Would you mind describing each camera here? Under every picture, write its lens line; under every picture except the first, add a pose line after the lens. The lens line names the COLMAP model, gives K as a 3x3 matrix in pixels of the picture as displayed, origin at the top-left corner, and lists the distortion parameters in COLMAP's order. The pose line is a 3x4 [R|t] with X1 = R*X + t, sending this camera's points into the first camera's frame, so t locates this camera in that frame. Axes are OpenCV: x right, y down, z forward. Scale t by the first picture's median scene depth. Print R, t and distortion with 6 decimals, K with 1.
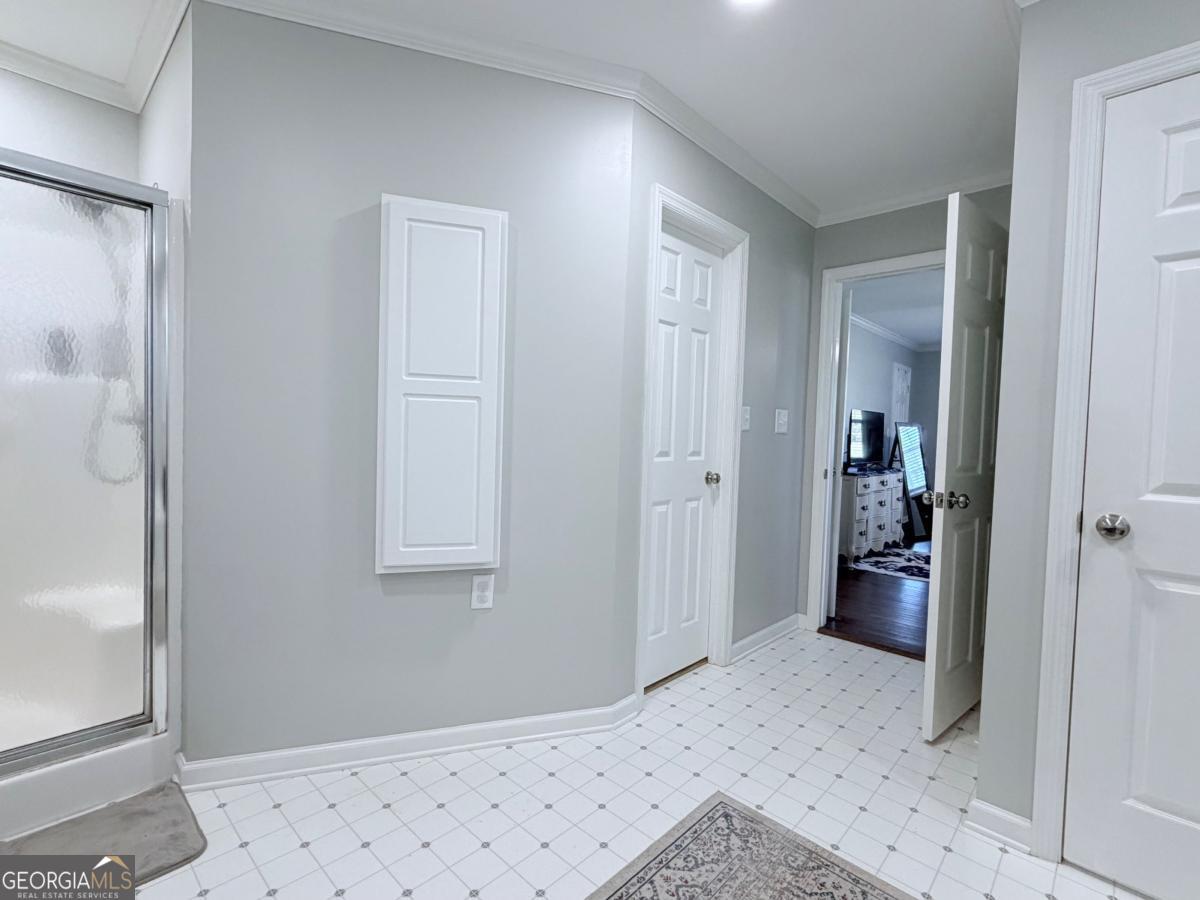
lens RADIAL K [[560.7, 0, 598.0], [0, 560.7, 446.7], [0, 0, 1]] dist [-0.001596, -0.000442]
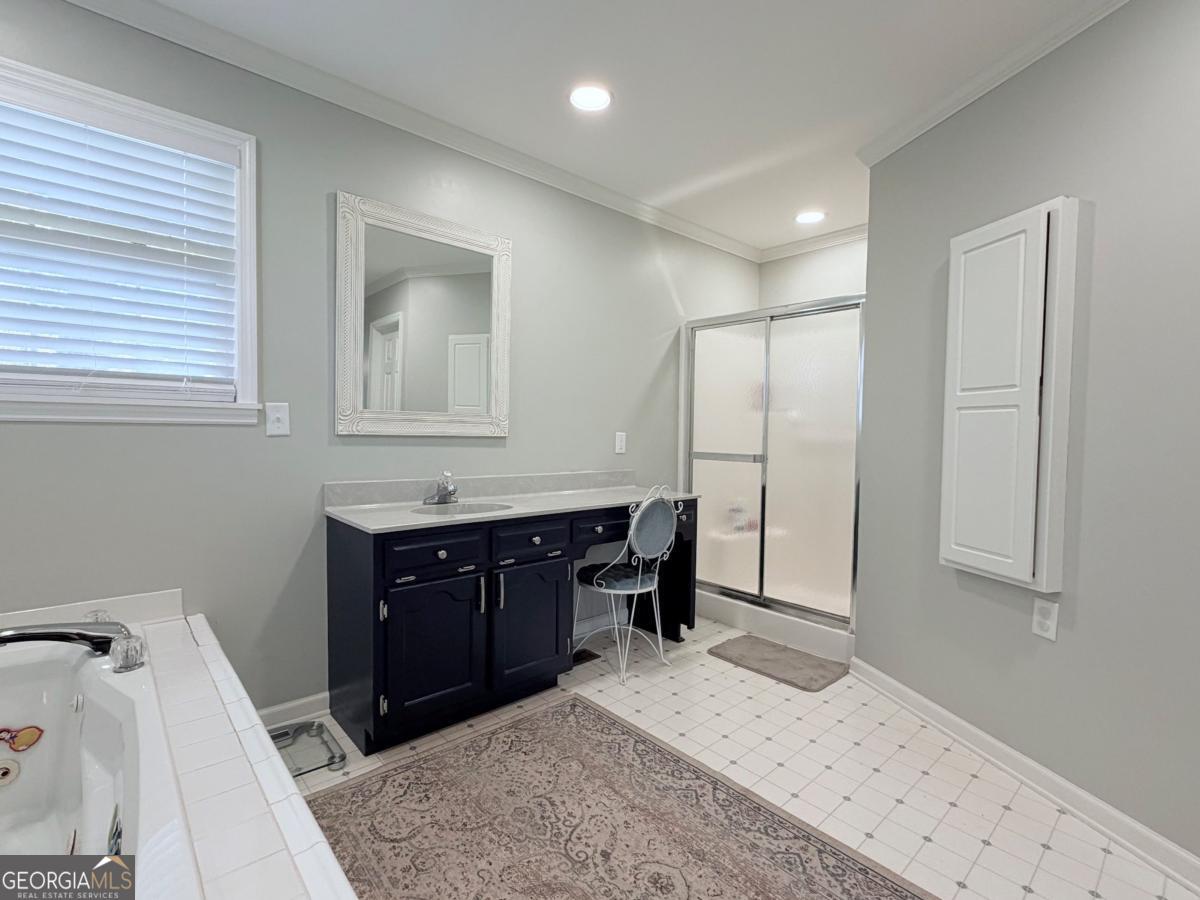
lens RADIAL K [[560.7, 0, 599.3], [0, 560.7, 446.9], [0, 0, 1]] dist [-0.001596, -0.000442]
pose [[-0.078878, -0.004065, -0.996876, 0.855212], [-0.051877, 0.998653, 0.000033, 0.021642], [0.995534, 0.051718, -0.078983, 0.387216]]
